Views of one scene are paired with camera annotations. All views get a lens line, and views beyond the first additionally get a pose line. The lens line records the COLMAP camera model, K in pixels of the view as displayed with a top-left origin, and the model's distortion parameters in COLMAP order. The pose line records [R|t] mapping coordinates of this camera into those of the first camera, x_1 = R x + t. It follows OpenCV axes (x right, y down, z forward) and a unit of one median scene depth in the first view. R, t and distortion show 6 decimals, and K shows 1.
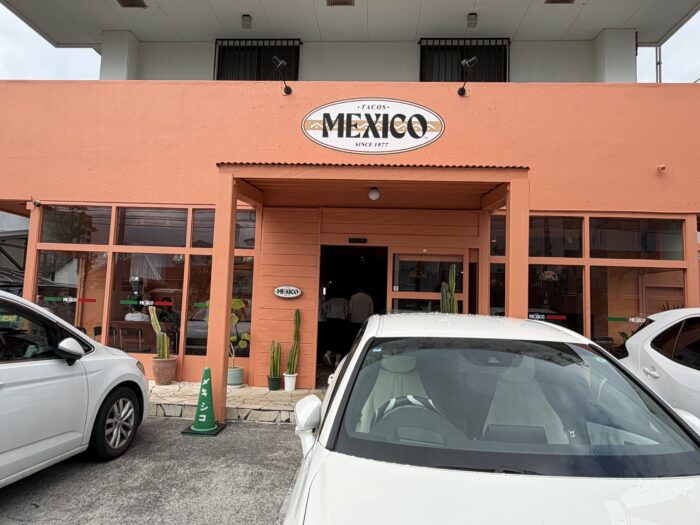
lens RADIAL K [[467.3, 0, 350.0], [0, 467.3, 262.5], [0, 0, 1]] dist [-0.003458, -0.001183]
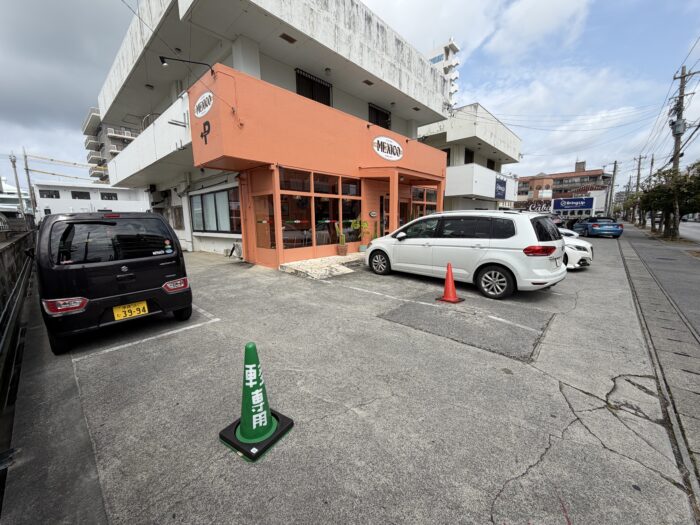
lens RADIAL K [[280.8, 0, 350.0], [0, 280.8, 262.5], [0, 0, 1]] dist [-0.000041, 0.000003]
pose [[0.624461, -0.159508, 0.764595, -1.369994], [-0.042915, 0.970439, 0.237500, -0.040933], [-0.779876, -0.181122, 0.599156, 0.118874]]
